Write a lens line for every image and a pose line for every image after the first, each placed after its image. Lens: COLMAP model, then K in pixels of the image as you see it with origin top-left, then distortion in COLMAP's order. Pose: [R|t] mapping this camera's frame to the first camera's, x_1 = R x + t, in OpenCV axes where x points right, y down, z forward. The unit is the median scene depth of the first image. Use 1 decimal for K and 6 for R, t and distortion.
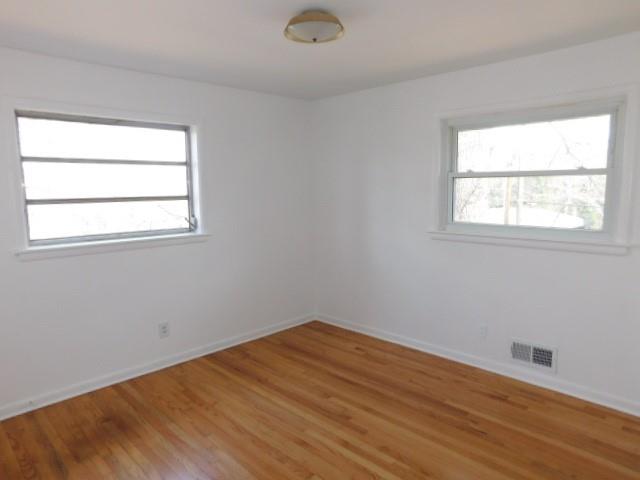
lens RADIAL K [[419.7, 0, 320.0], [0, 419.7, 240.0], [0, 0, 1]] dist [-0.066808, 0.049826]
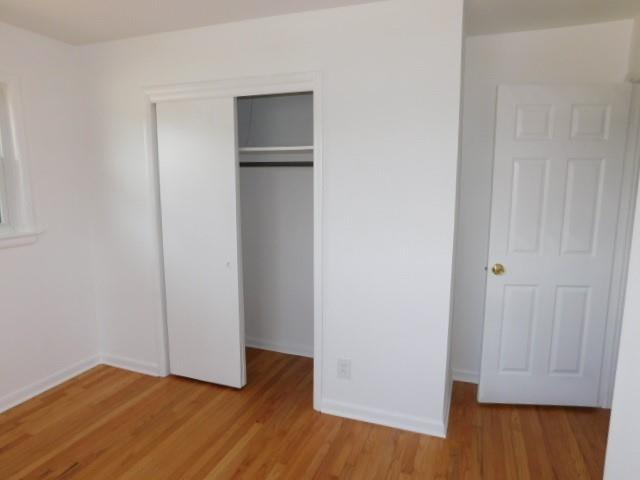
lens RADIAL K [[419.7, 0, 320.0], [0, 419.7, 240.0], [0, 0, 1]] dist [-0.066808, 0.049826]
pose [[-0.403648, -0.134099, 0.905033, -0.491651], [0.114947, 0.973929, 0.195574, -0.090612], [-0.907665, 0.182974, -0.377711, 0.732019]]
